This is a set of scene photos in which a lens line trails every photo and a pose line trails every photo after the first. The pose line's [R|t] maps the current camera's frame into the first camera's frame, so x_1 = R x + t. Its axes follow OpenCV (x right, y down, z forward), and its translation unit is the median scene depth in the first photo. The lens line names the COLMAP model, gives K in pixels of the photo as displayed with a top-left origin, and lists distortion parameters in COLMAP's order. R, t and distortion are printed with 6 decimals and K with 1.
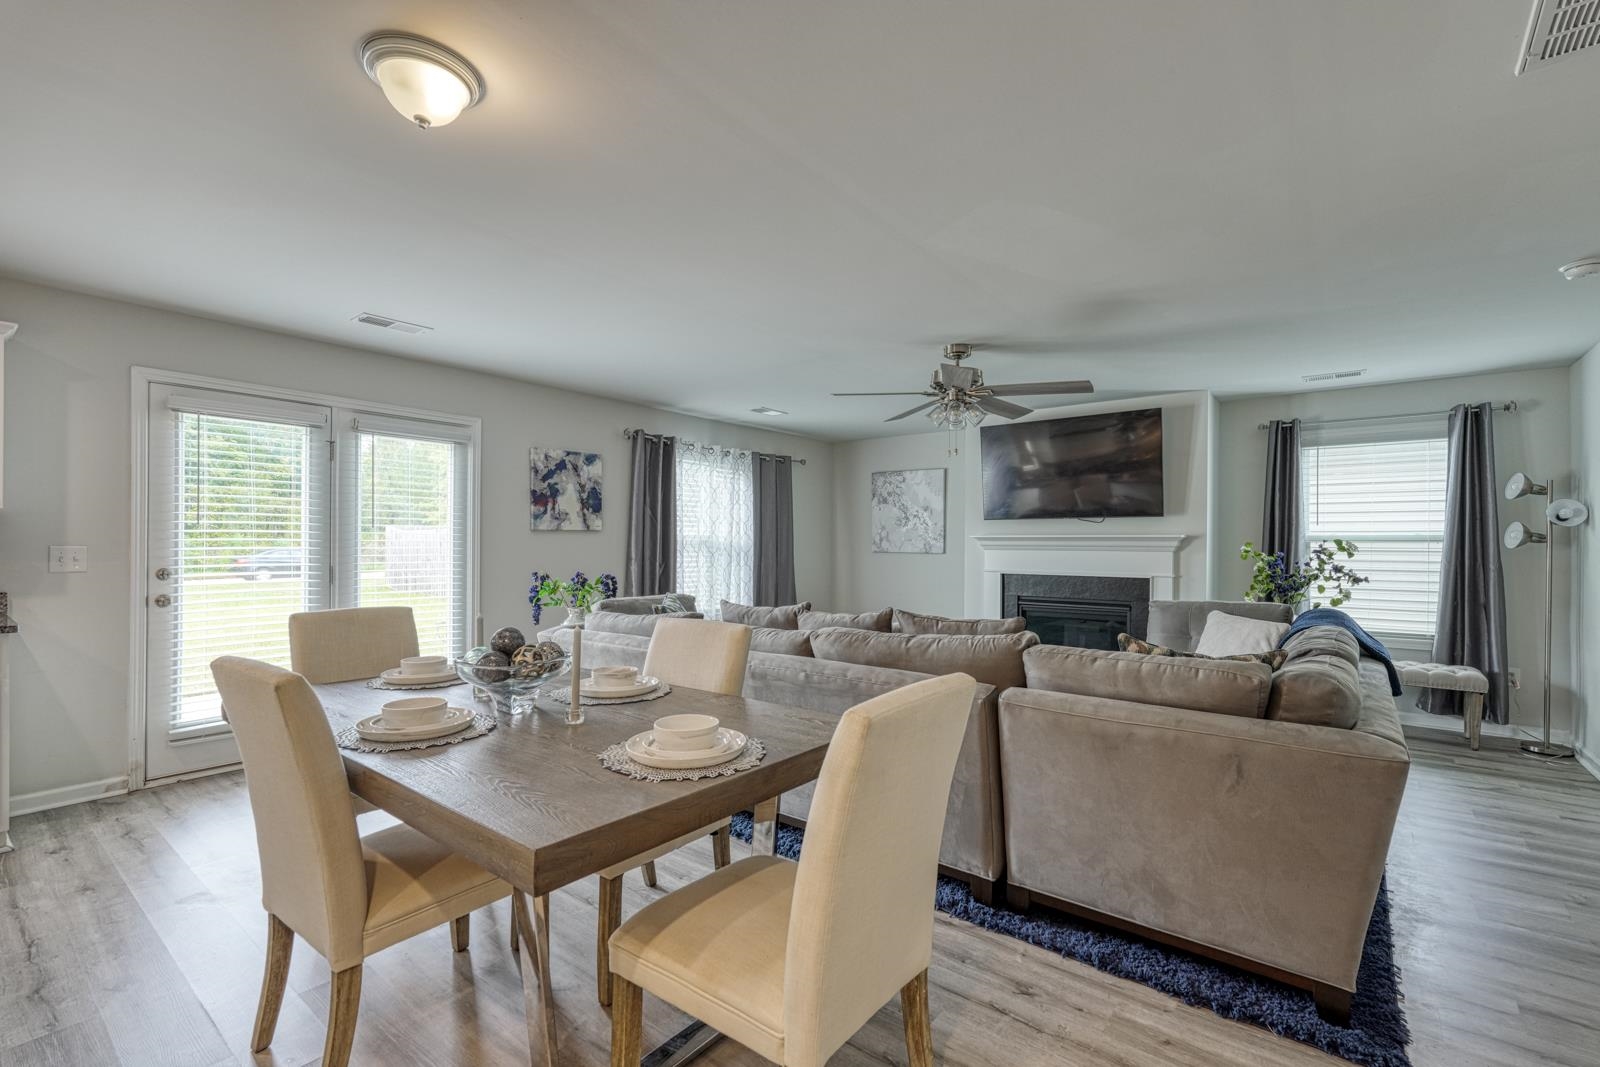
lens RADIAL K [[704.2, 0, 799.9], [0, 704.2, 544.8], [0, 0, 1]] dist [0.002309, 0.000559]
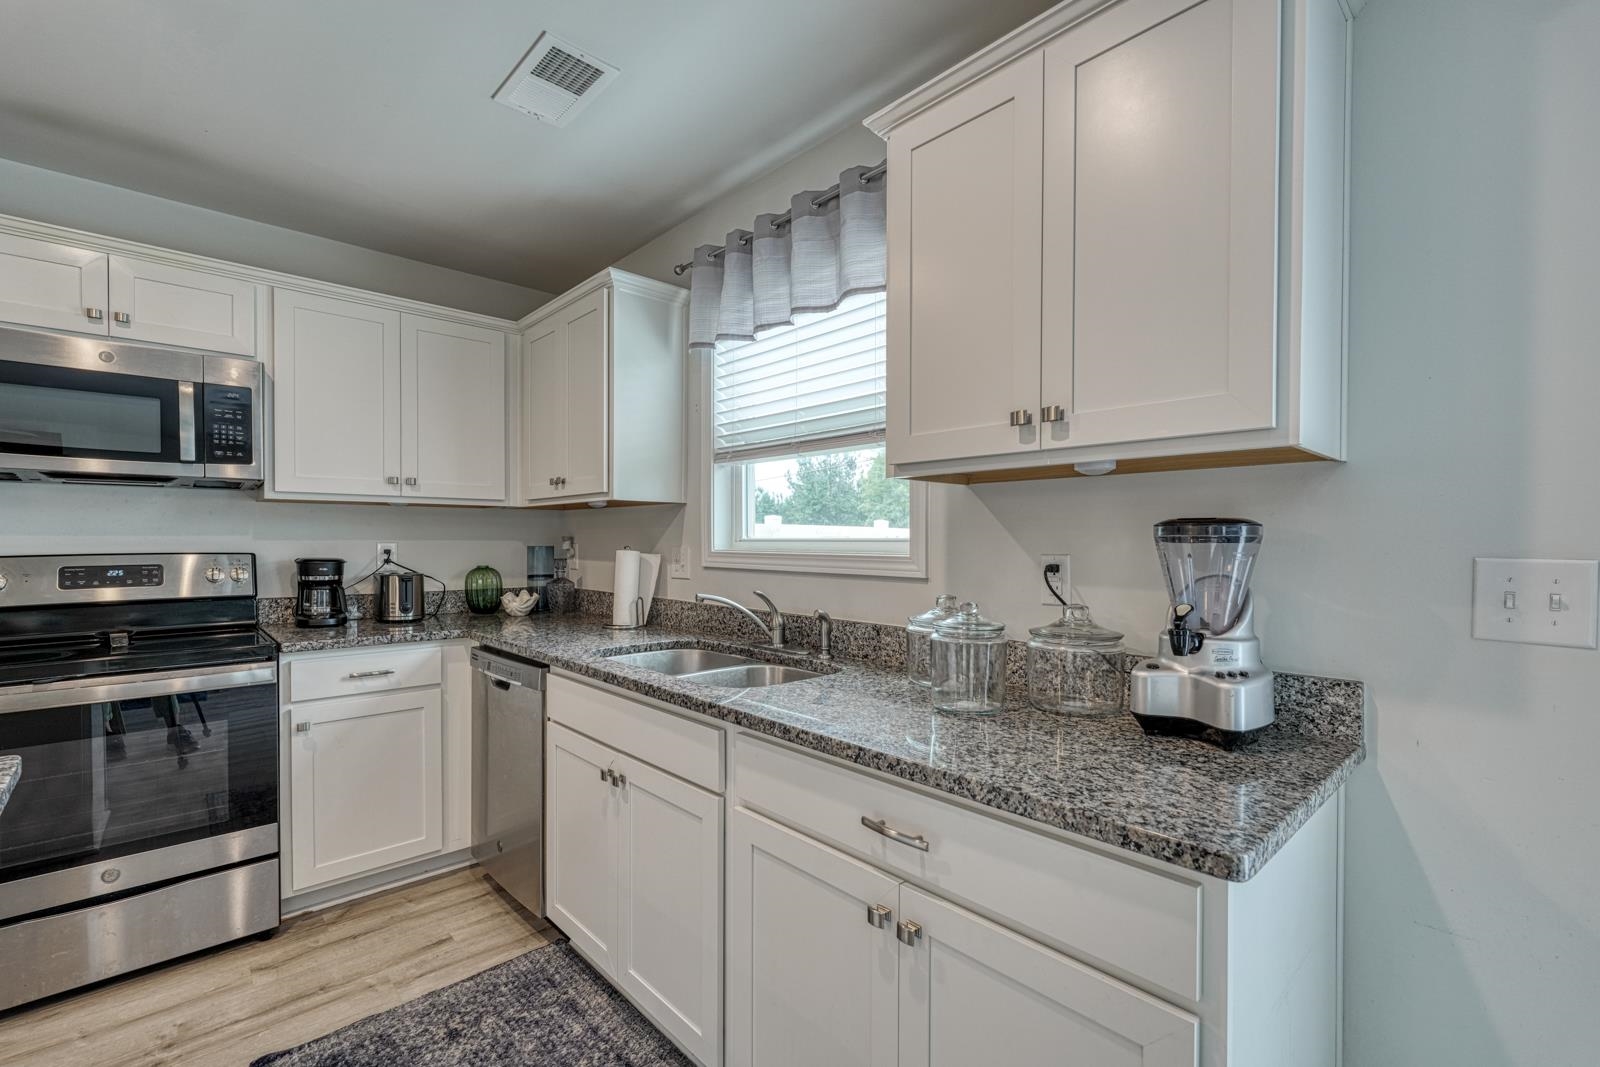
lens RADIAL K [[704.2, 0, 799.9], [0, 704.2, 544.8], [0, 0, 1]] dist [0.002309, 0.000559]
pose [[-0.155199, 0.002357, -0.987880, -0.431667], [-0.004238, 0.999986, 0.003052, -0.002395], [0.987874, 0.004660, -0.155187, 0.463005]]
